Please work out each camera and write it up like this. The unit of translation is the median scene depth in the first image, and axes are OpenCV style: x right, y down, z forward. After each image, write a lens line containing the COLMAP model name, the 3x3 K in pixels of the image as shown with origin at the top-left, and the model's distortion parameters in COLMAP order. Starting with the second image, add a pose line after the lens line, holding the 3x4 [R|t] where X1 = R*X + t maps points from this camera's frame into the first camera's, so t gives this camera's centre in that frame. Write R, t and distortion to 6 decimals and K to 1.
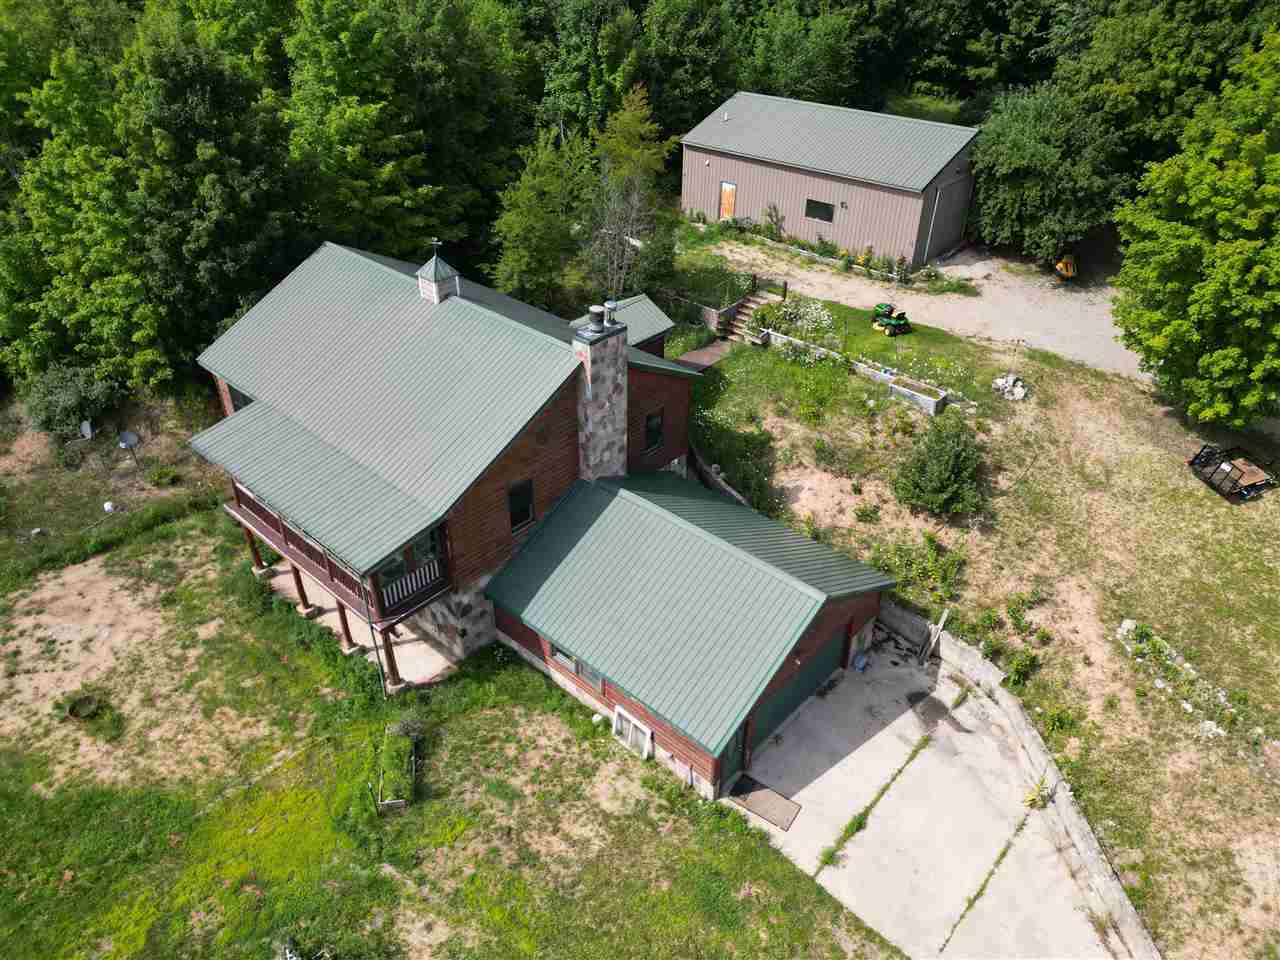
lens RADIAL K [[896.8, 0, 634.1], [0, 896.8, 477.9], [0, 0, 1]] dist [0.065723, -0.052240]
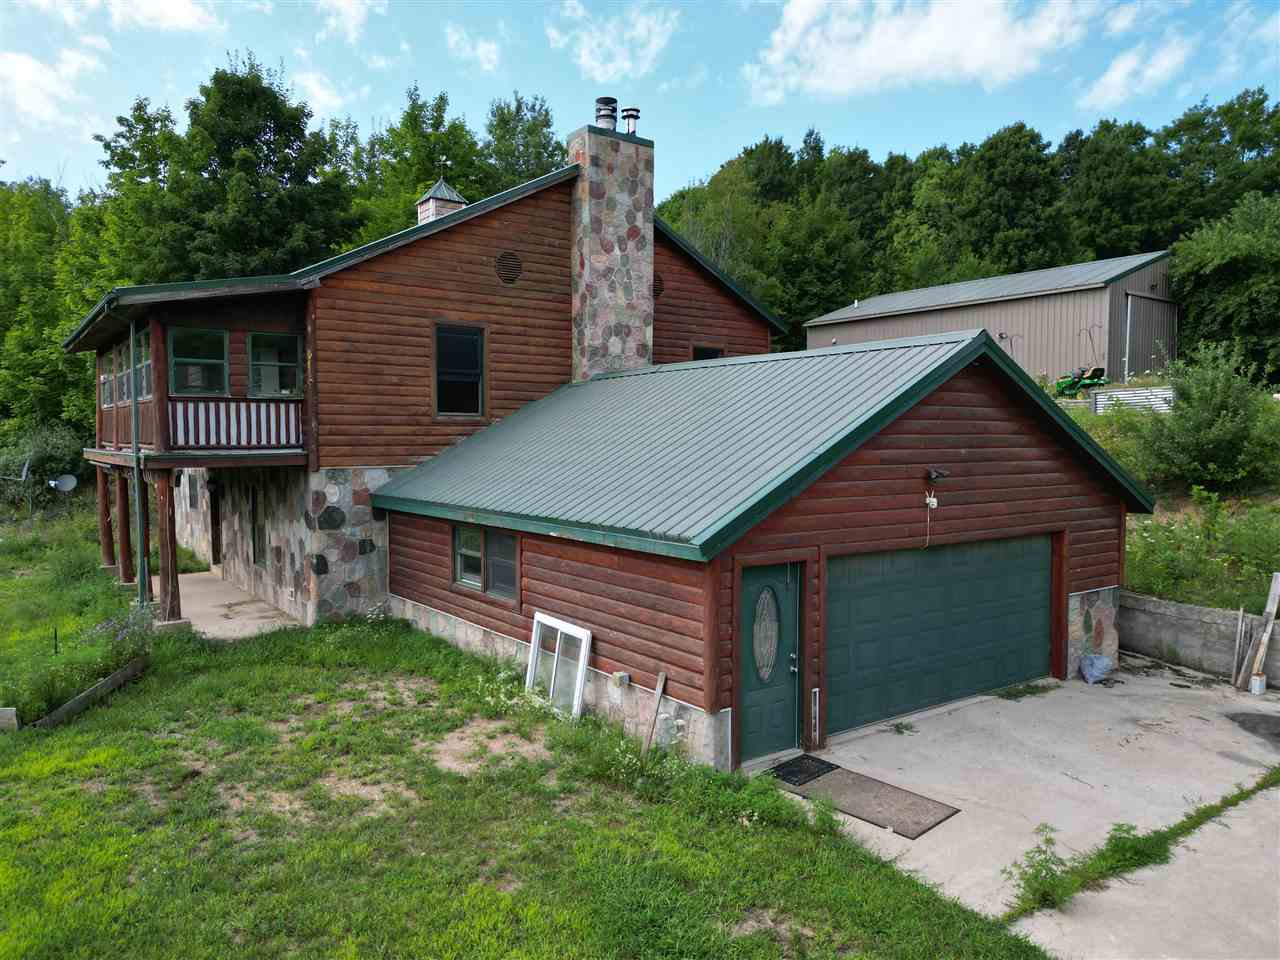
lens RADIAL K [[899.8, 0, 637.2], [0, 899.8, 488.0], [0, 0, 1]] dist [0.033503, -0.008581]
pose [[0.981007, 0.006646, -0.193861, 0.113837], [-0.103795, 0.862280, -0.495681, 0.394458], [0.163868, 0.506388, 0.846592, 0.540191]]
